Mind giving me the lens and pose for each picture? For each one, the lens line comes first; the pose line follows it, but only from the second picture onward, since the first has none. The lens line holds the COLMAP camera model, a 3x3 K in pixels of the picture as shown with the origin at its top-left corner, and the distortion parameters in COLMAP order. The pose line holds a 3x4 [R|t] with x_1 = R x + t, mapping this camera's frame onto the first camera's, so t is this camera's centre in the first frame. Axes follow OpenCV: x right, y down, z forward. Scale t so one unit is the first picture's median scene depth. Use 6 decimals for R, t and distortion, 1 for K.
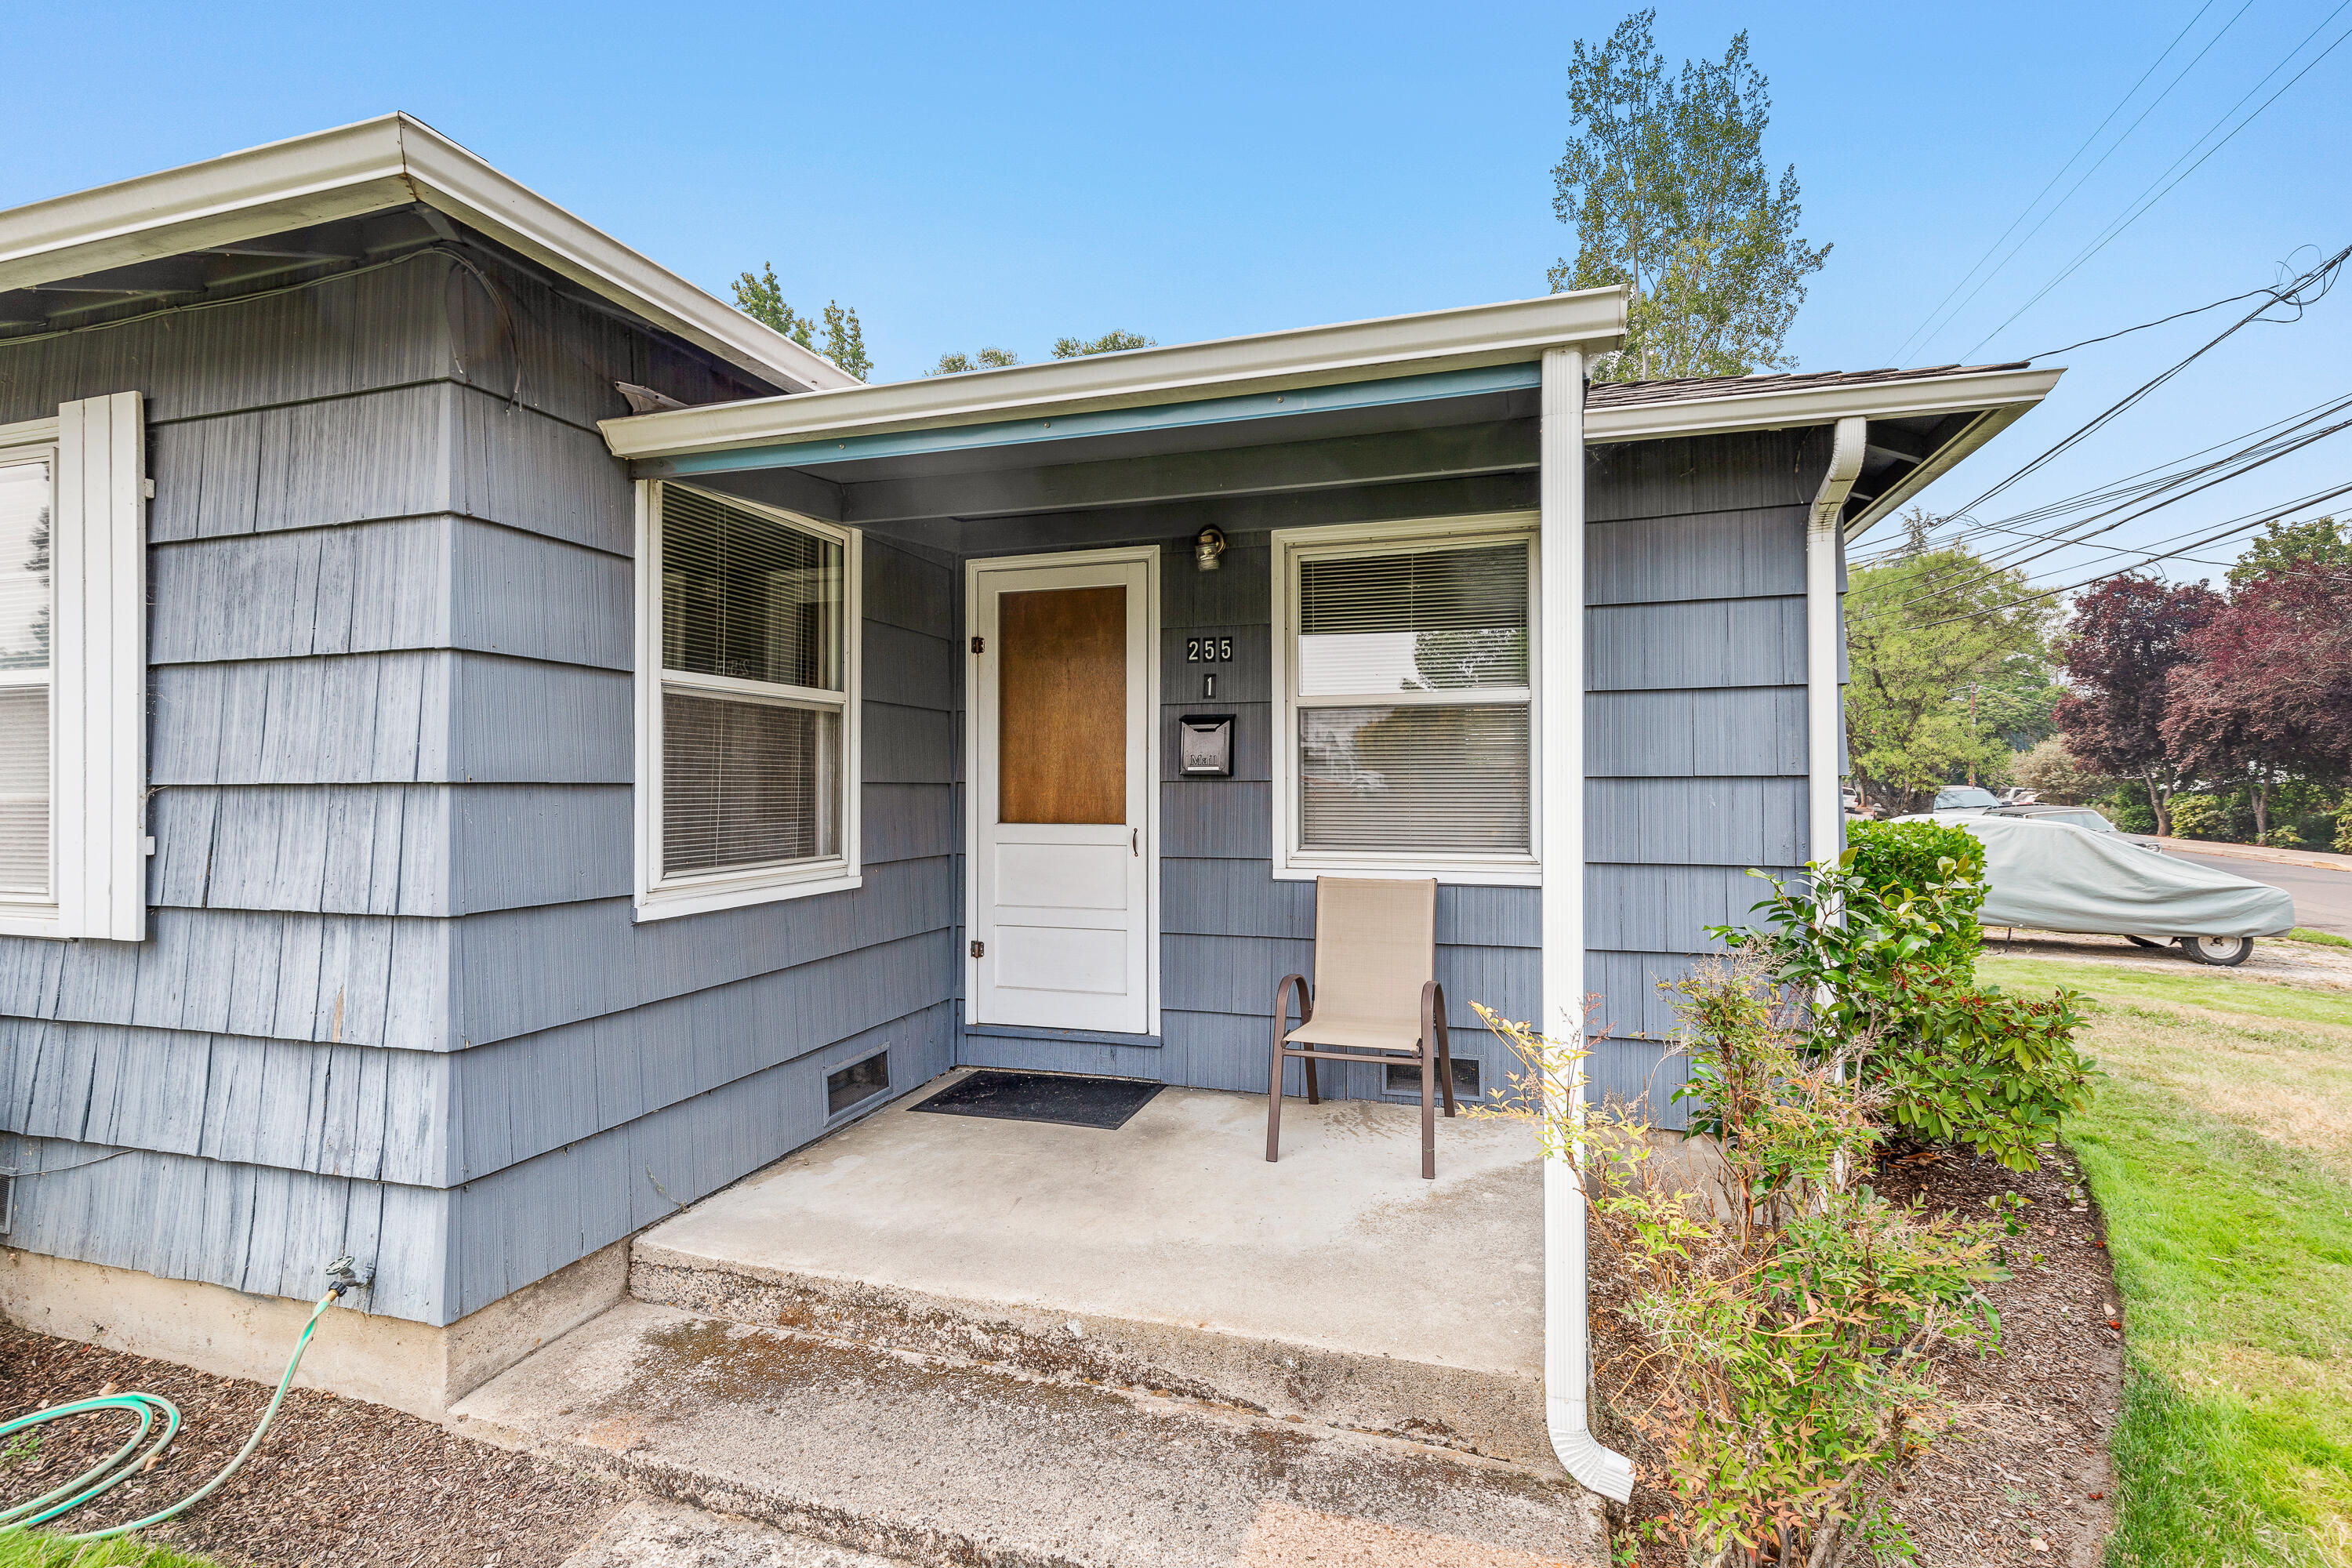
lens RADIAL K [[1056.4, 0, 1169.9], [0, 1056.4, 787.1], [0, 0, 1]] dist [0.004336, 0.002876]
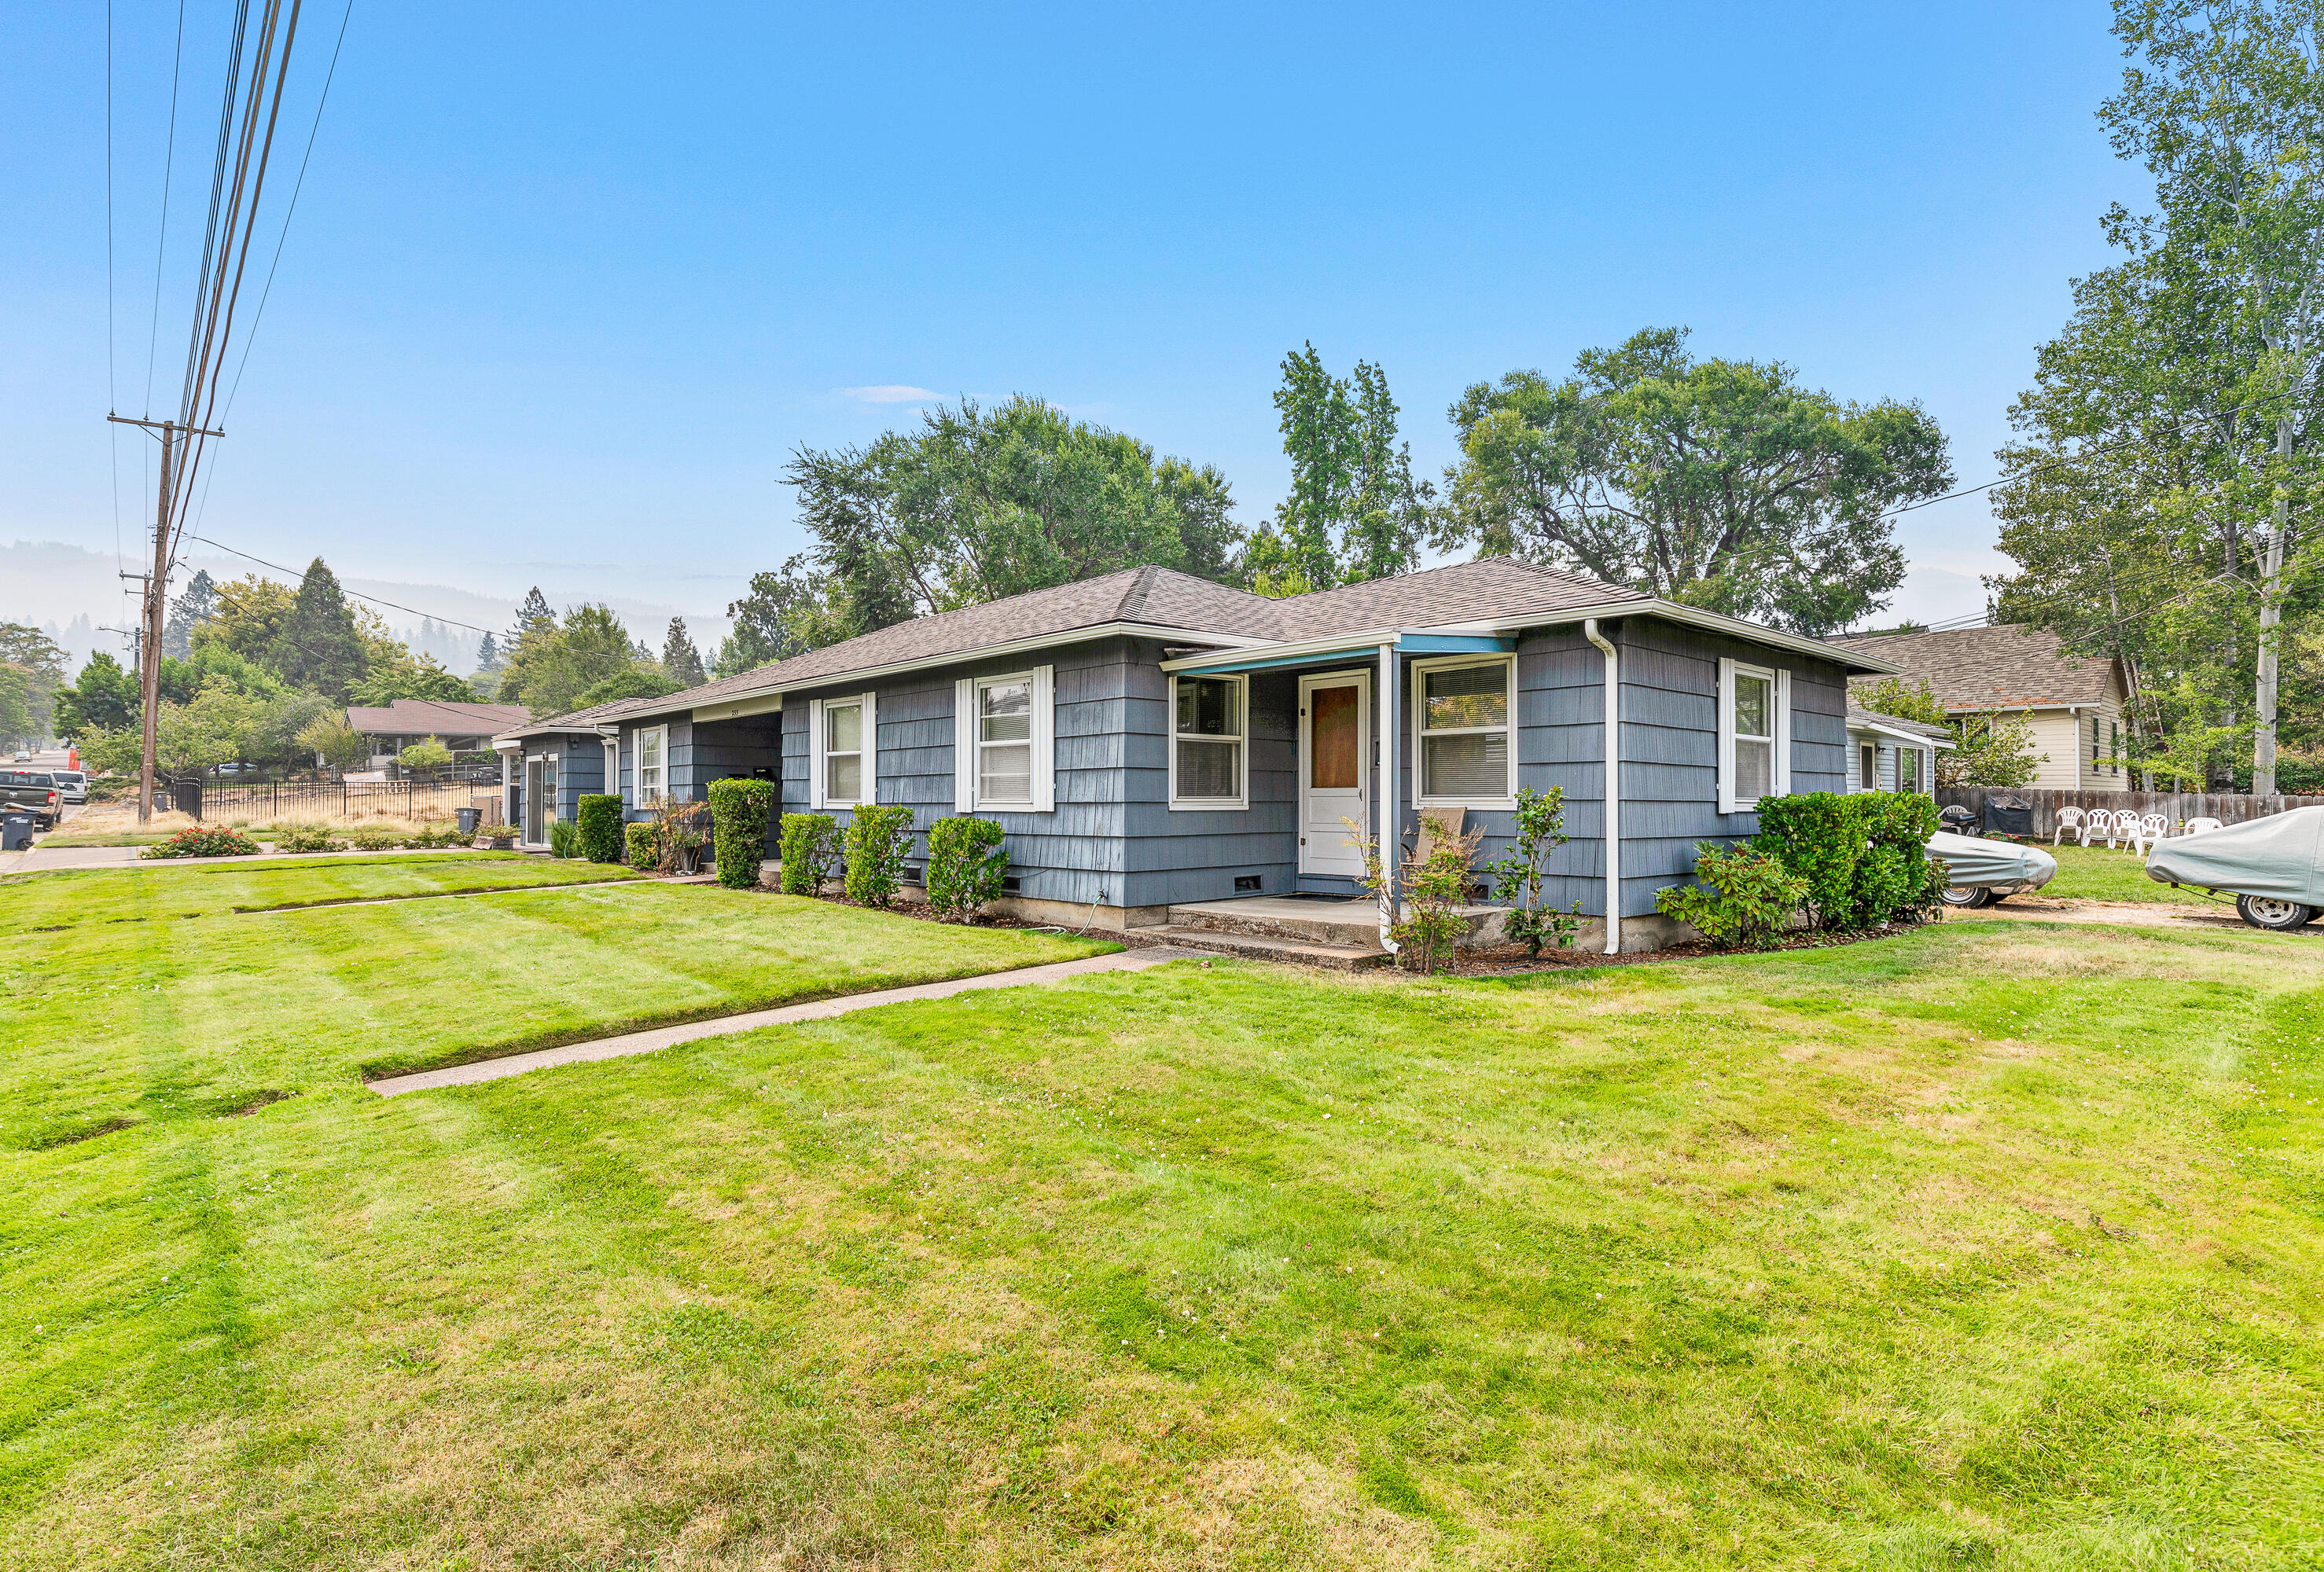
lens RADIAL K [[1096.8, 0, 1141.6], [0, 1096.8, 782.8], [0, 0, 1]] dist [0.008832, -0.002622]
pose [[0.861160, -0.004956, -0.508310, 0.785338], [-0.001853, 0.999915, -0.012889, 0.057563], [0.508331, 0.012042, 0.861078, -1.348026]]
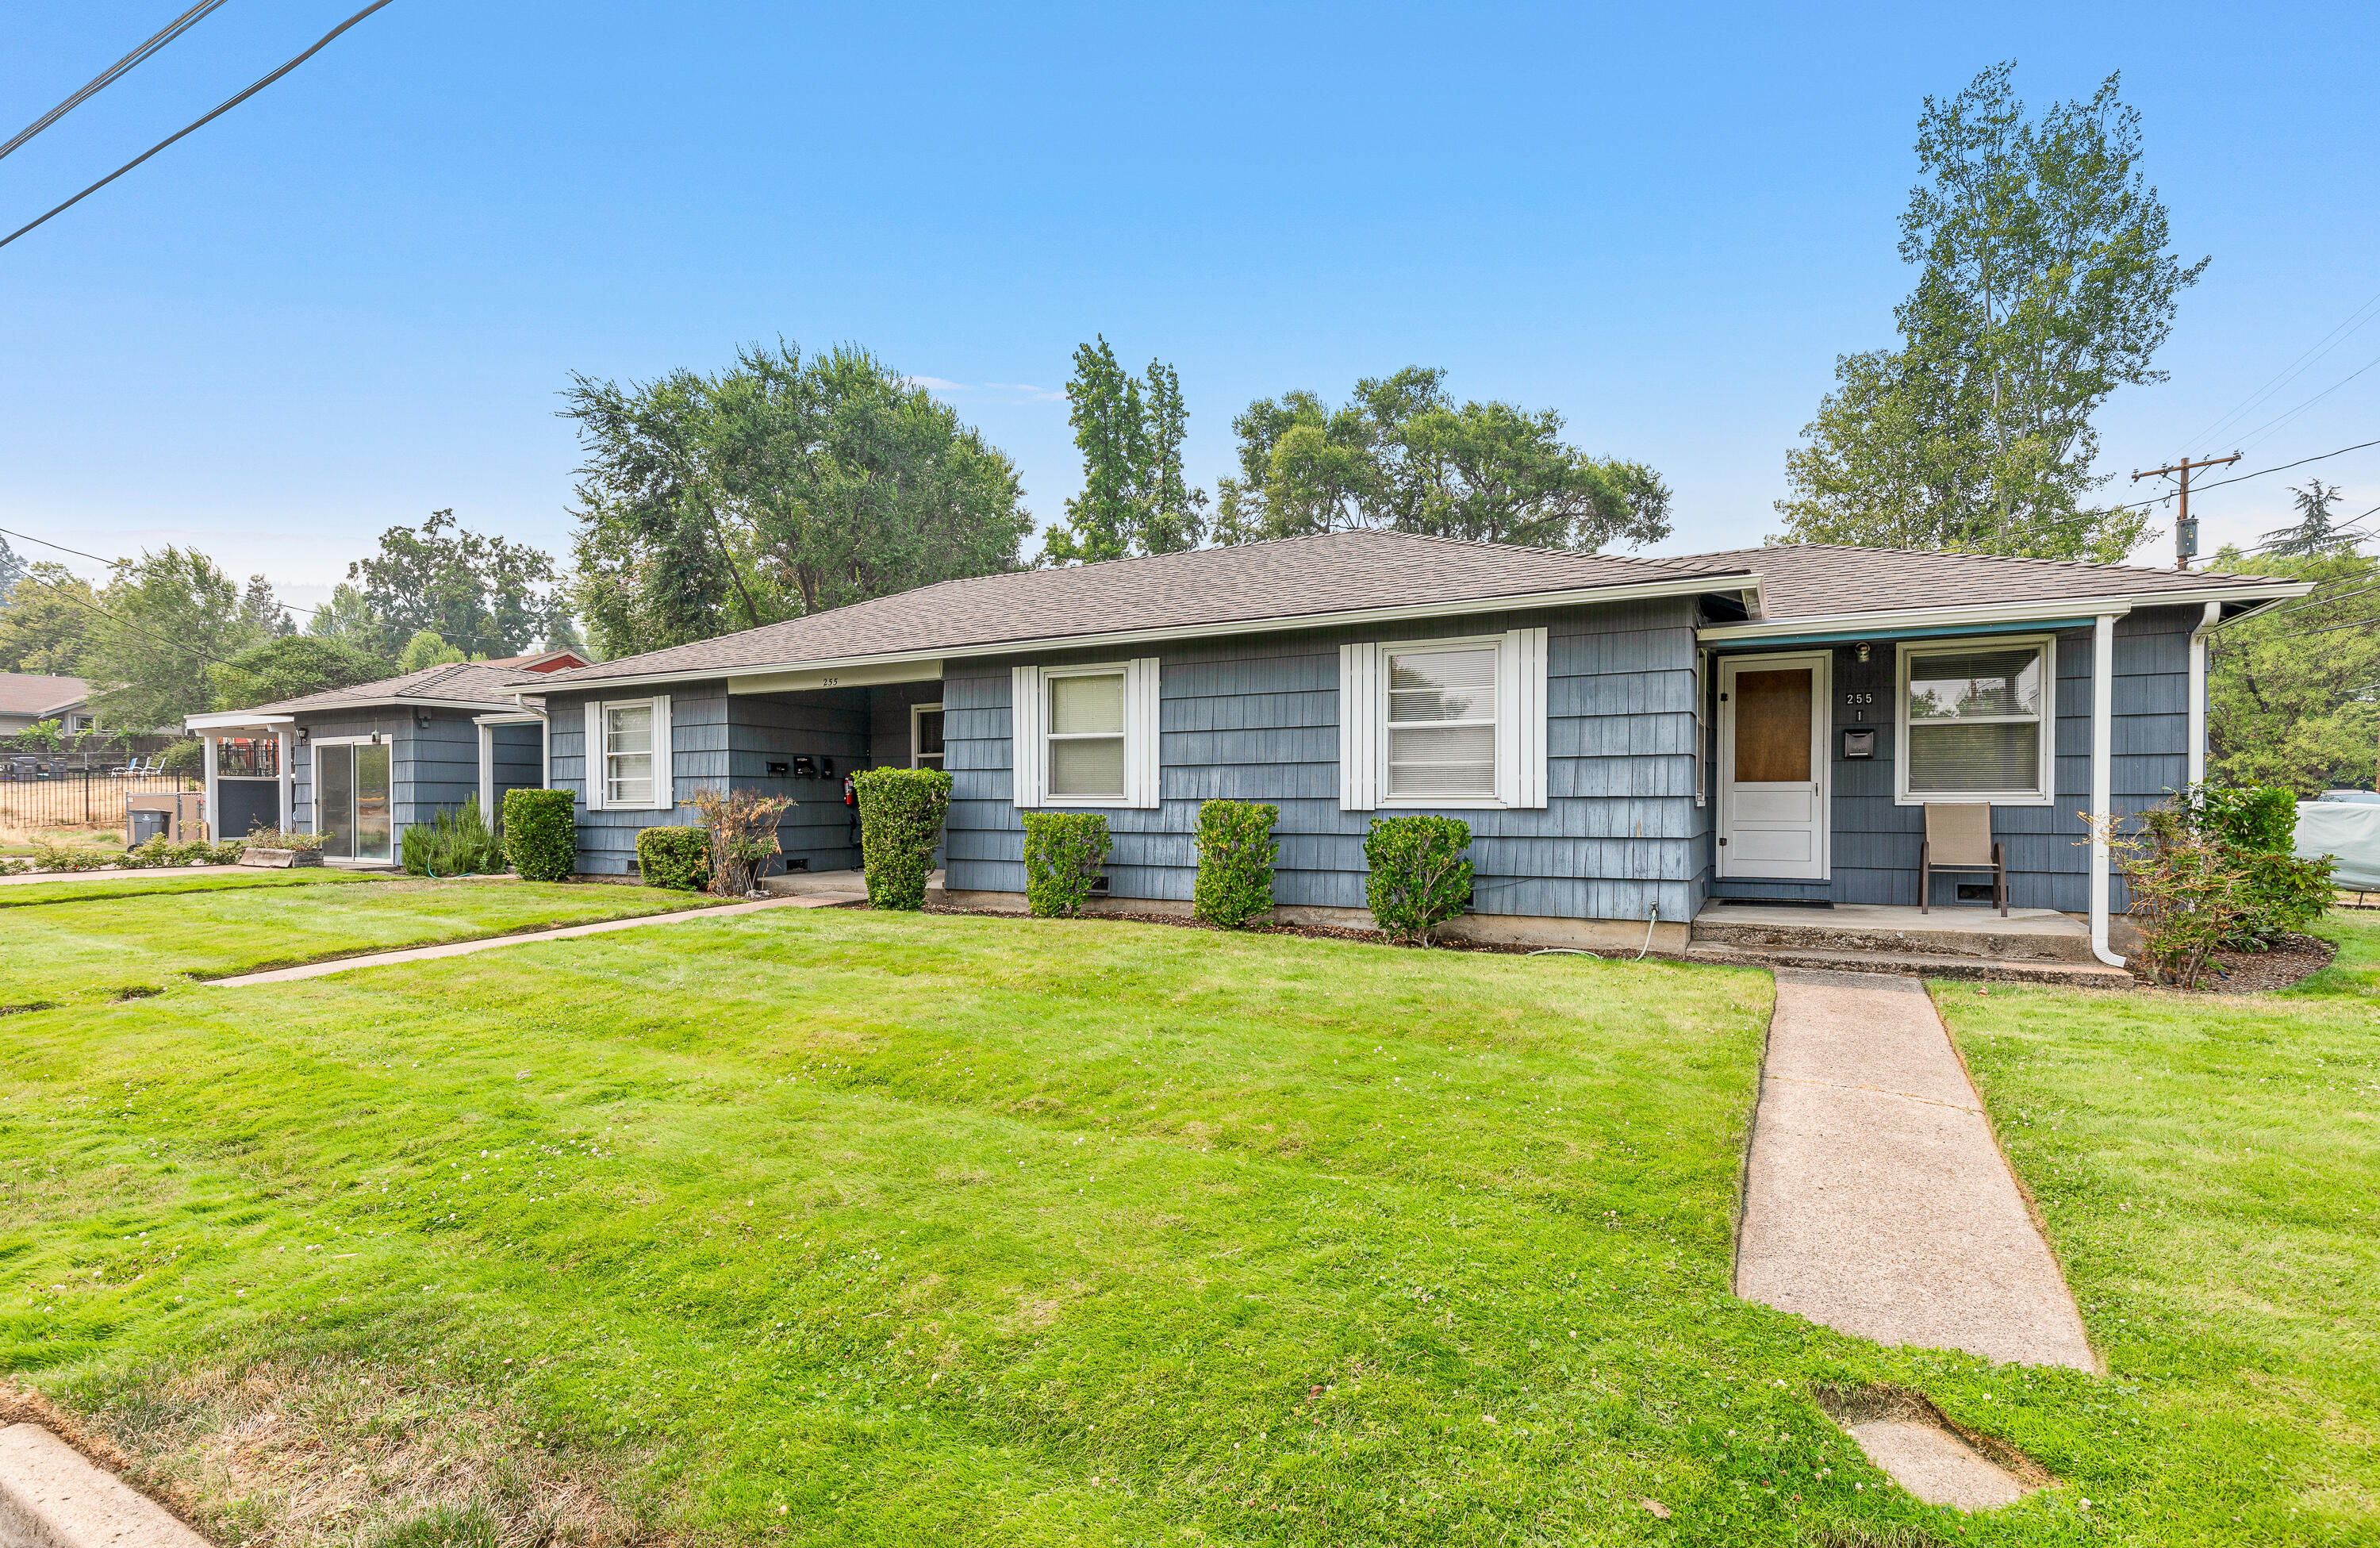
lens RADIAL K [[1074.1, 0, 1168.1], [0, 1074.1, 815.5], [0, 0, 1]] dist [0.007311, -0.000474]
pose [[0.979770, 0.005034, -0.200064, -0.878672], [-0.002195, 0.999894, 0.014410, 0.076637], [0.200115, -0.013680, 0.979677, -1.396781]]
